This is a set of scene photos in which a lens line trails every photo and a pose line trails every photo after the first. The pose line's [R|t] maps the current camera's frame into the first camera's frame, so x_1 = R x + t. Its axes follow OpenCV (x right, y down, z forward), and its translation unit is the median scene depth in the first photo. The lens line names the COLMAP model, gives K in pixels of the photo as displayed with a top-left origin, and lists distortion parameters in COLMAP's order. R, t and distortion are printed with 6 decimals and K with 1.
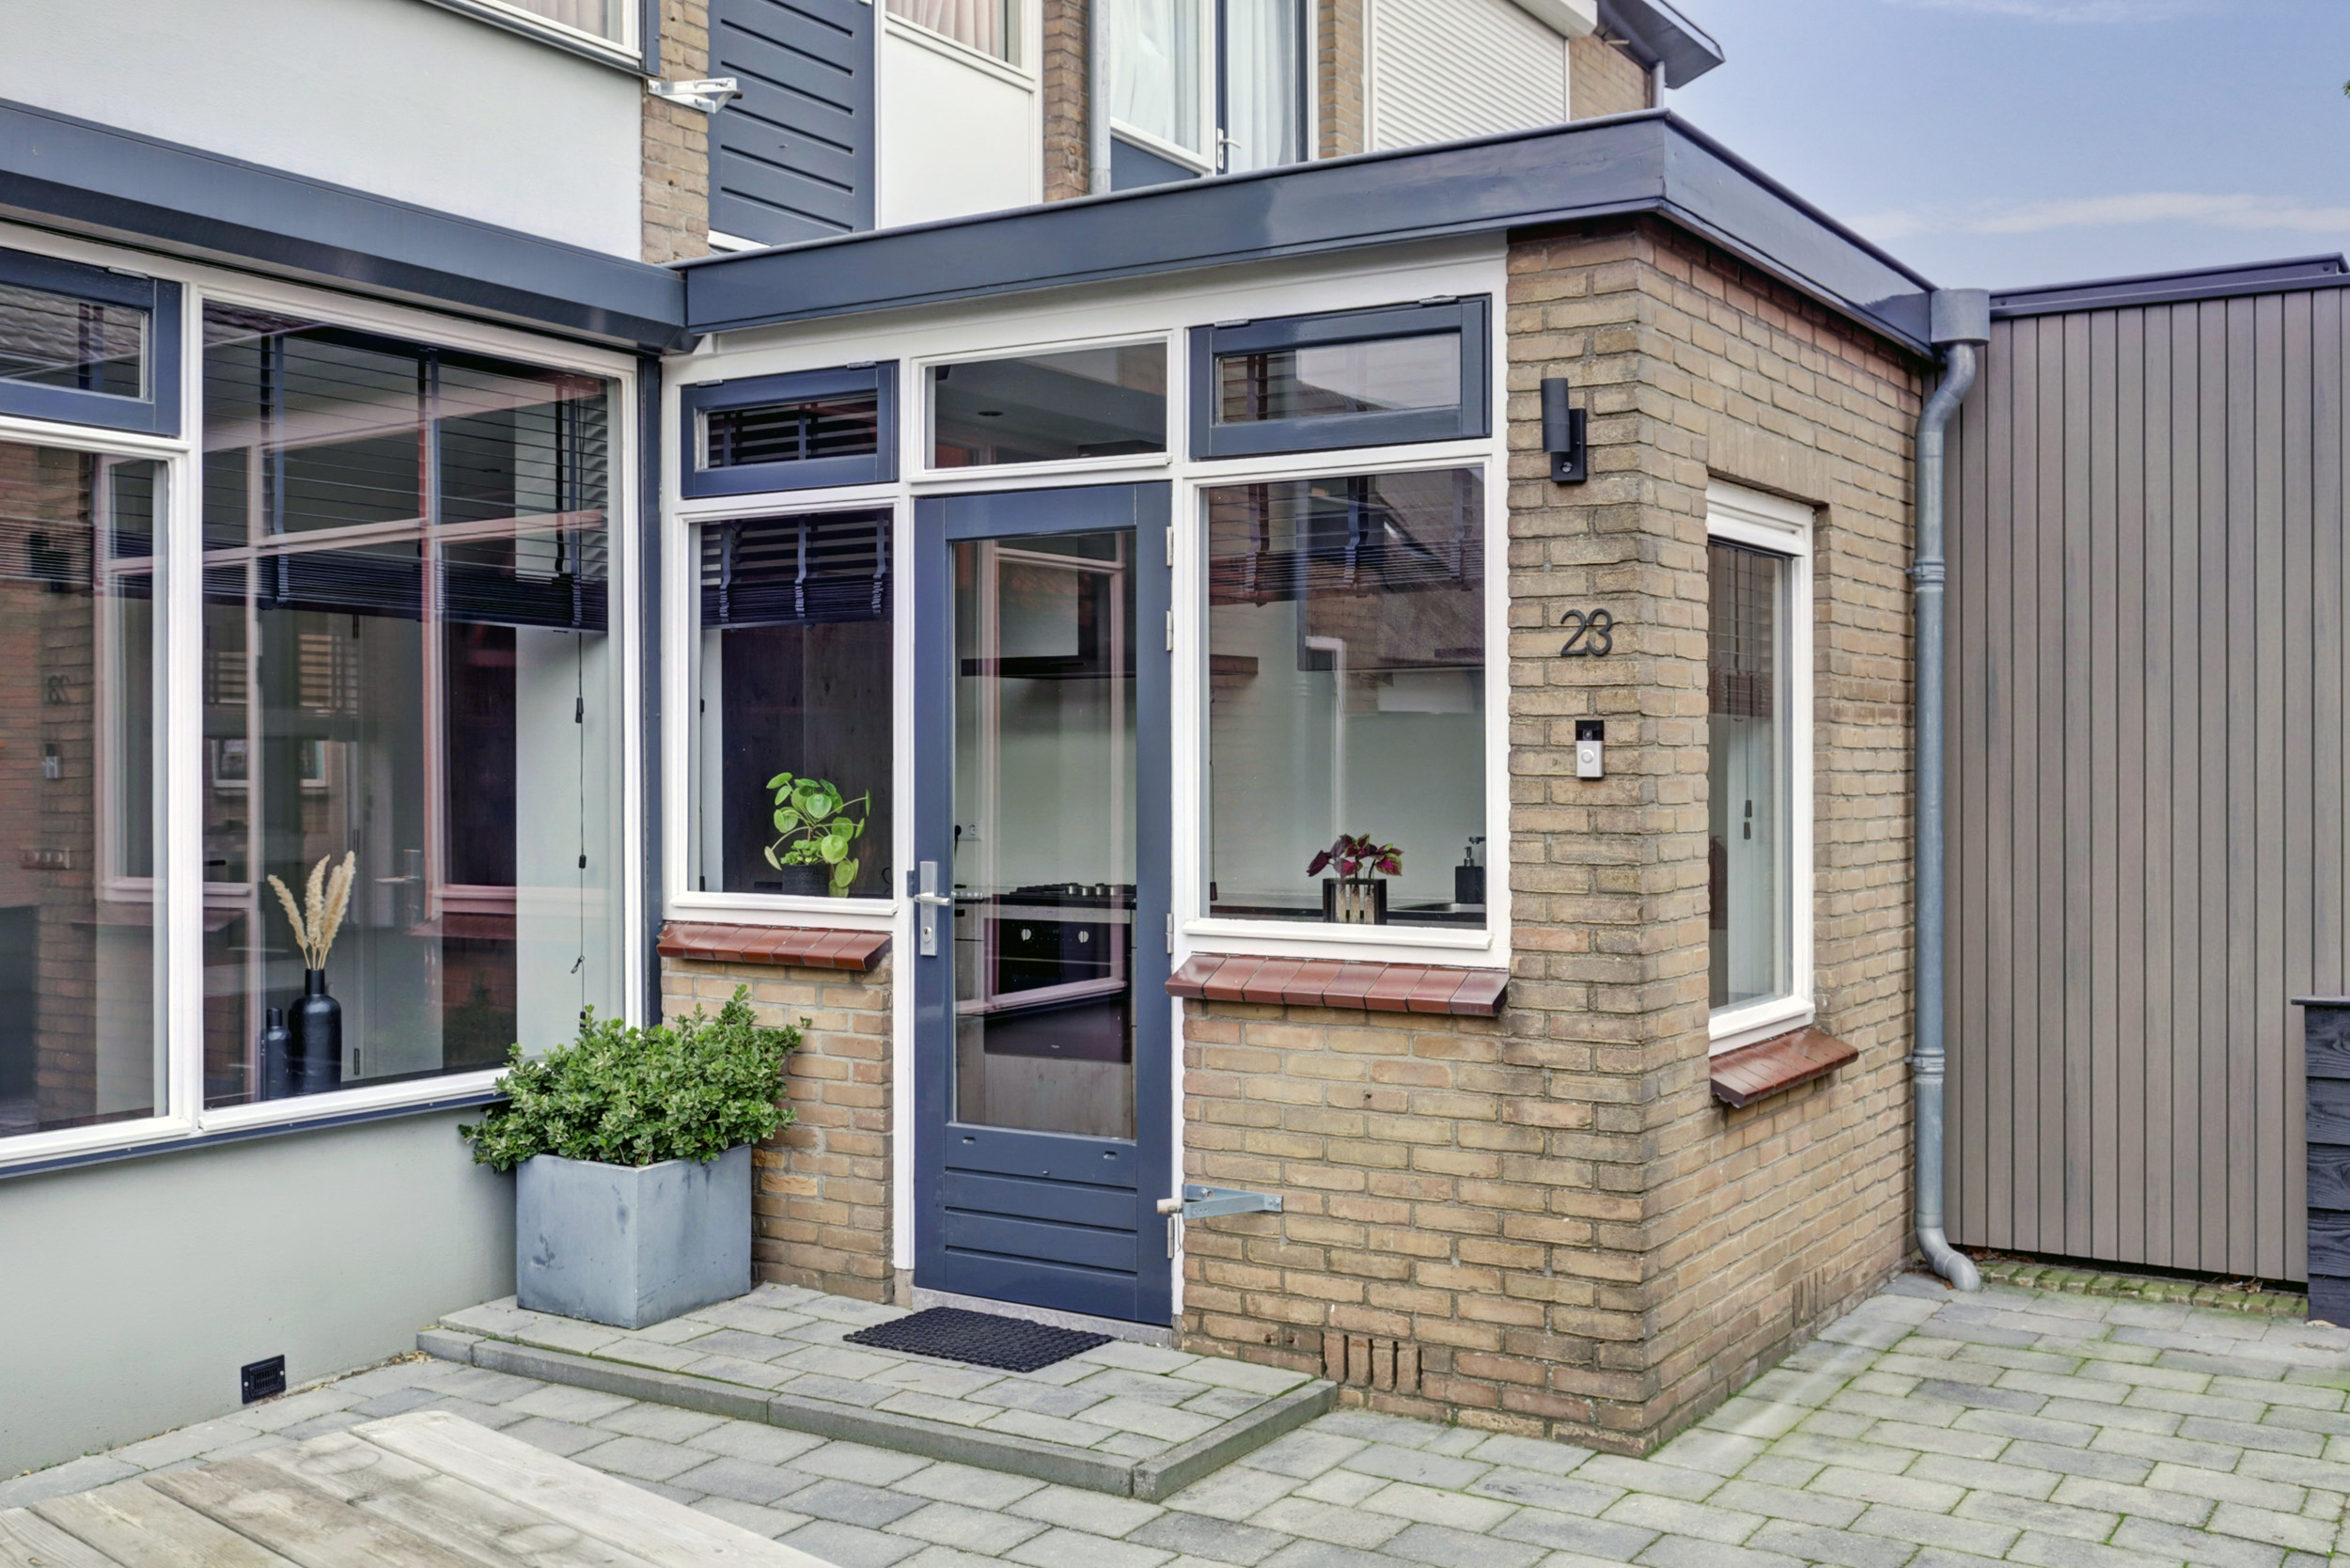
lens RADIAL K [[2288.7, 0, 1173.5], [0, 2288.7, 778.7], [0, 0, 1]] dist [0.006110, 0.000000]
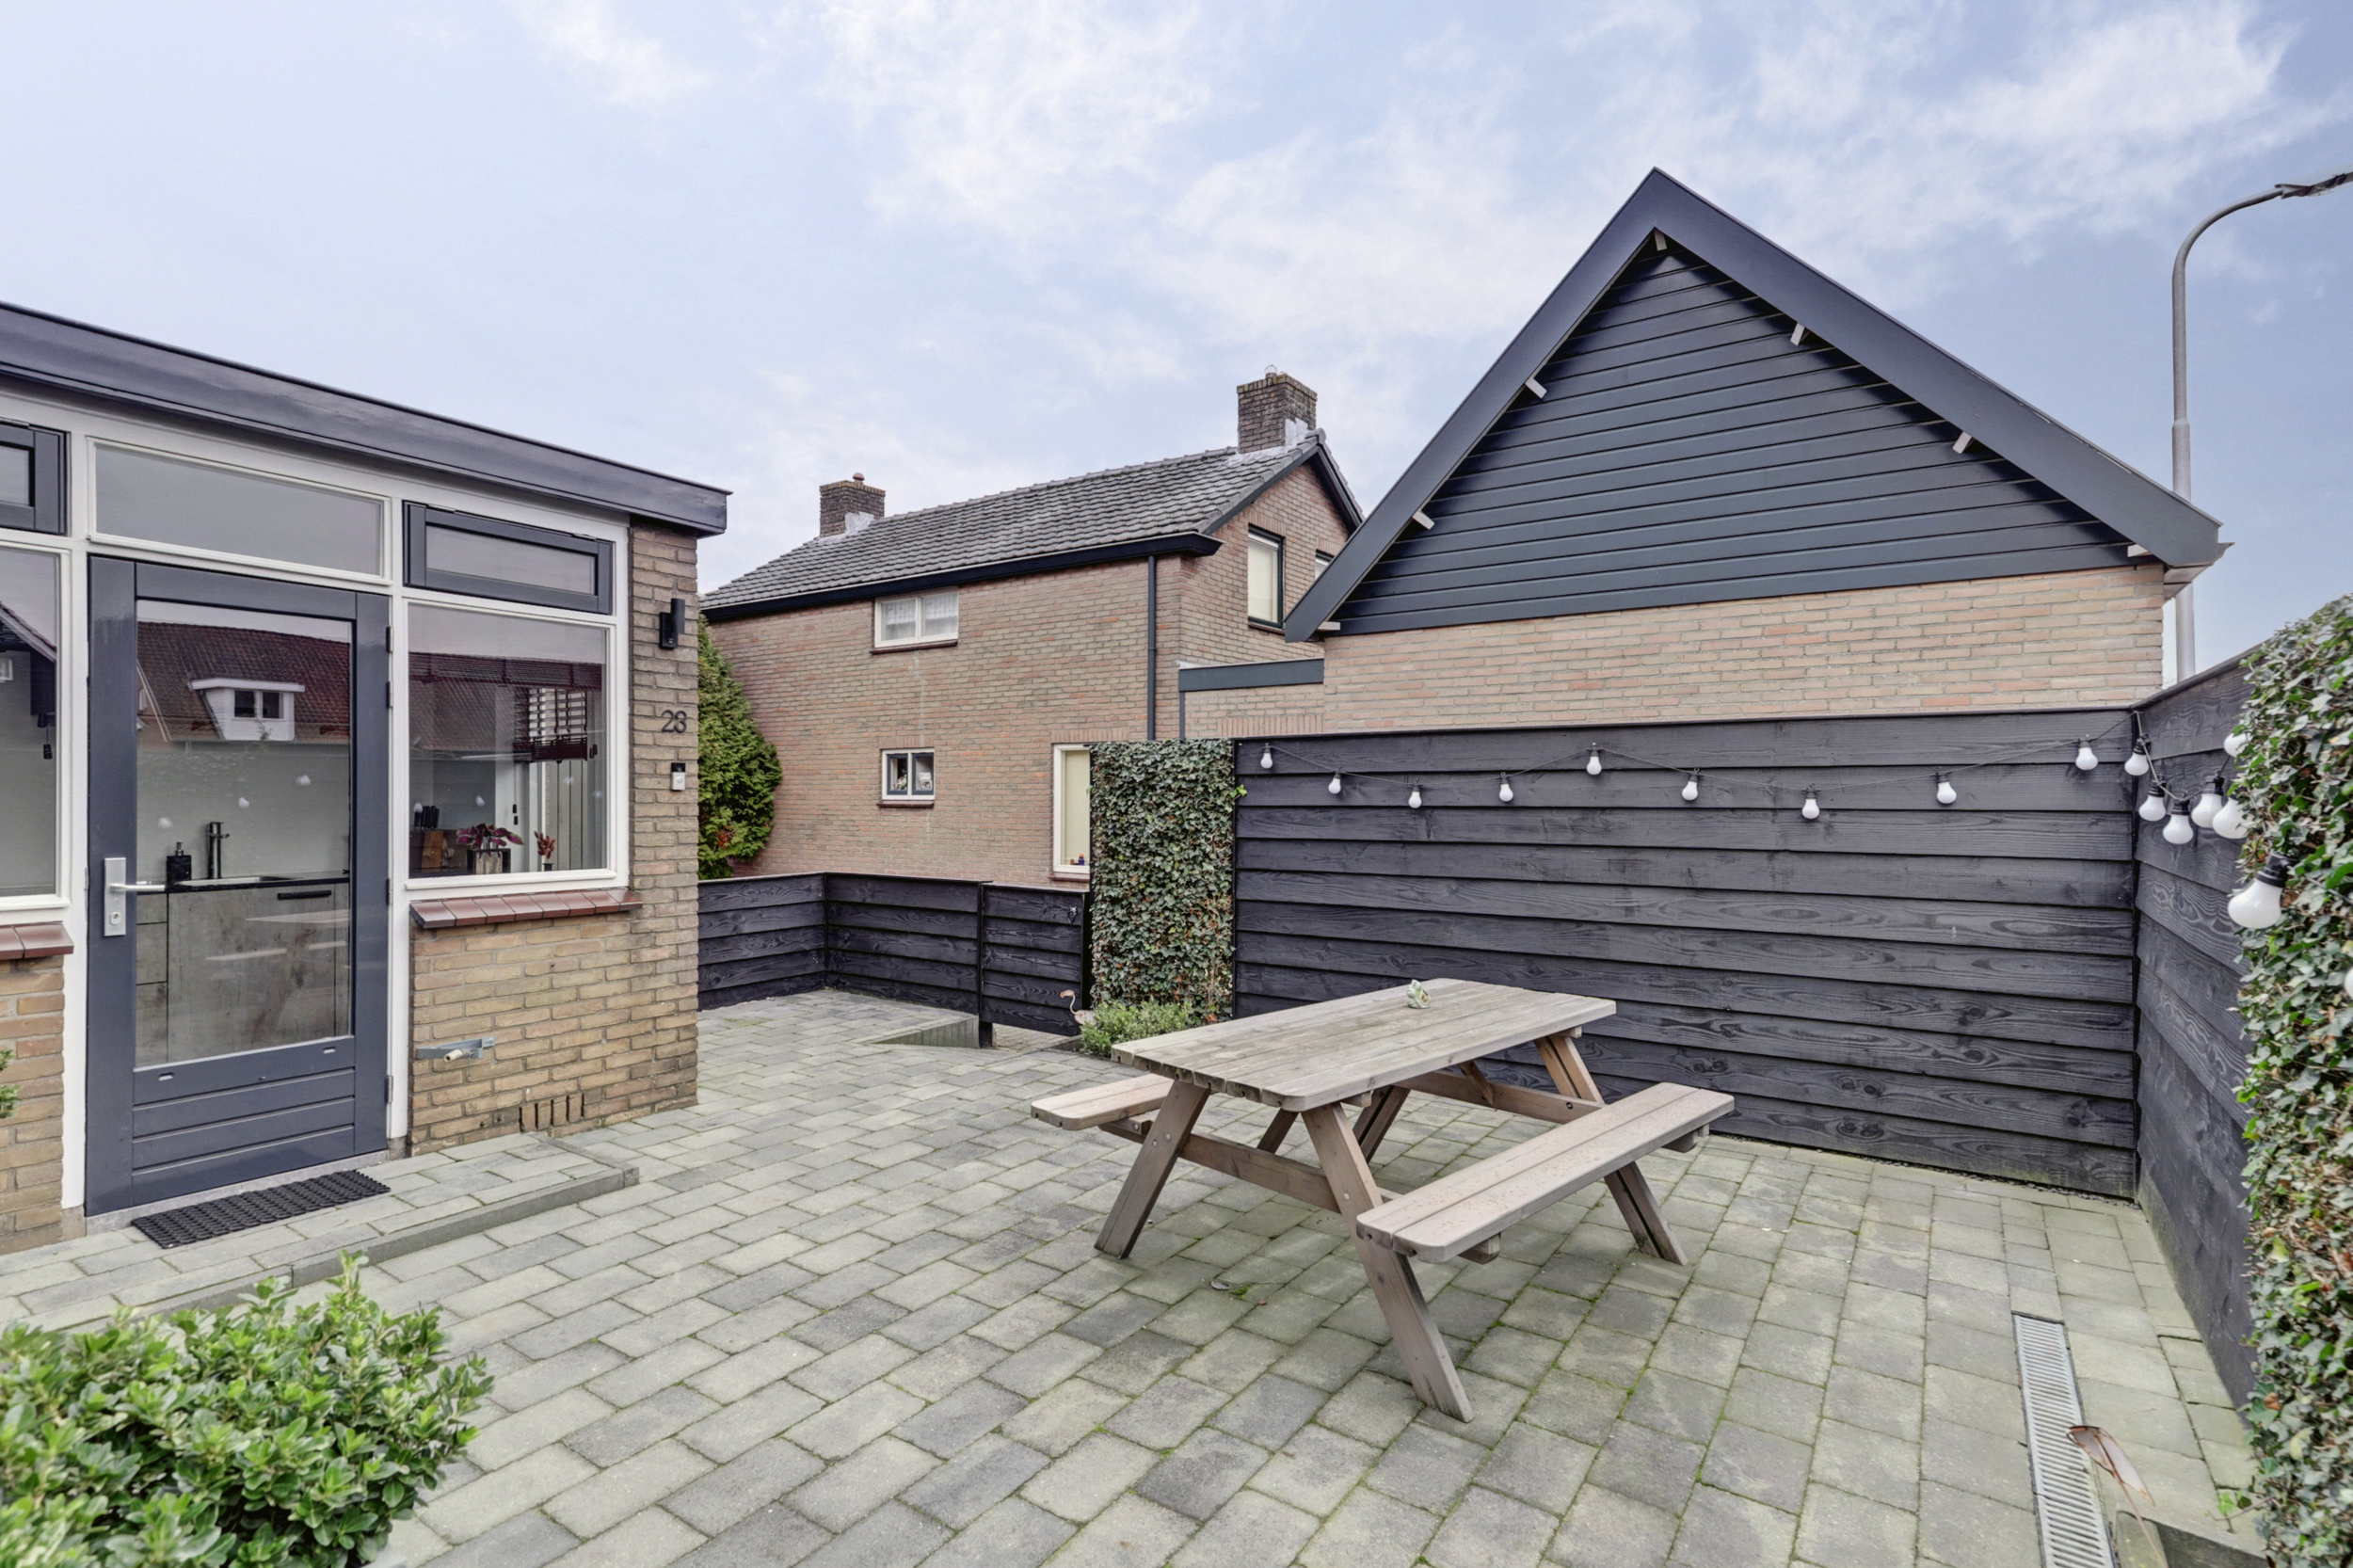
lens RADIAL K [[1105.1, 0, 1175.4], [0, 1105.1, 789.7], [0, 0, 1]] dist [0.002177, 0.000305]
pose [[0.030217, 0.004481, 0.999533, -0.791682], [-0.000195, 0.999990, -0.004477, 0.003595], [-0.999543, -0.000060, 0.030218, 0.492615]]
